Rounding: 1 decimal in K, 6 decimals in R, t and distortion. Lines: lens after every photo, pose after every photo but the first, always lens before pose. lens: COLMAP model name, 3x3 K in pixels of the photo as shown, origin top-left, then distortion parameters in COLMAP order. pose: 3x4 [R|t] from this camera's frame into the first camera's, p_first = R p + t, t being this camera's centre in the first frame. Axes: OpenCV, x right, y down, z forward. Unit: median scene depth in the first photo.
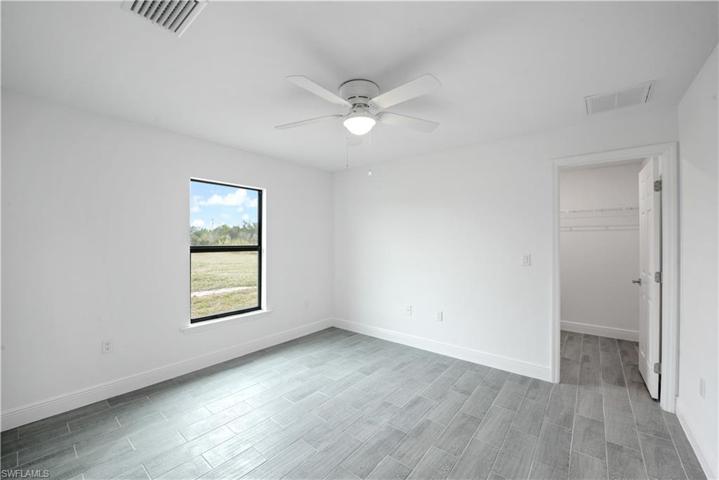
lens RADIAL K [[282.0, 0, 358.7], [0, 282.0, 243.5], [0, 0, 1]] dist [0.001799, -0.000019]
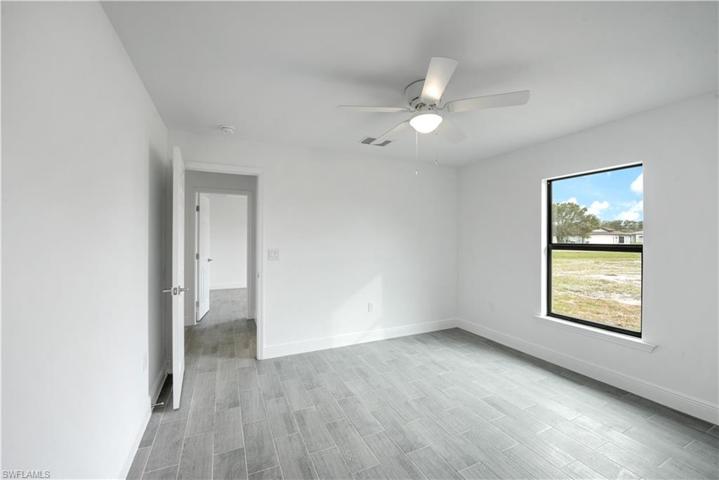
lens RADIAL K [[282.0, 0, 358.7], [0, 282.0, 243.5], [0, 0, 1]] dist [0.001799, -0.000019]
pose [[-0.422905, 0.008074, -0.906138, 0.852329], [-0.002483, 0.999946, 0.010069, 0.000649], [0.906171, 0.006508, -0.422862, 1.014480]]
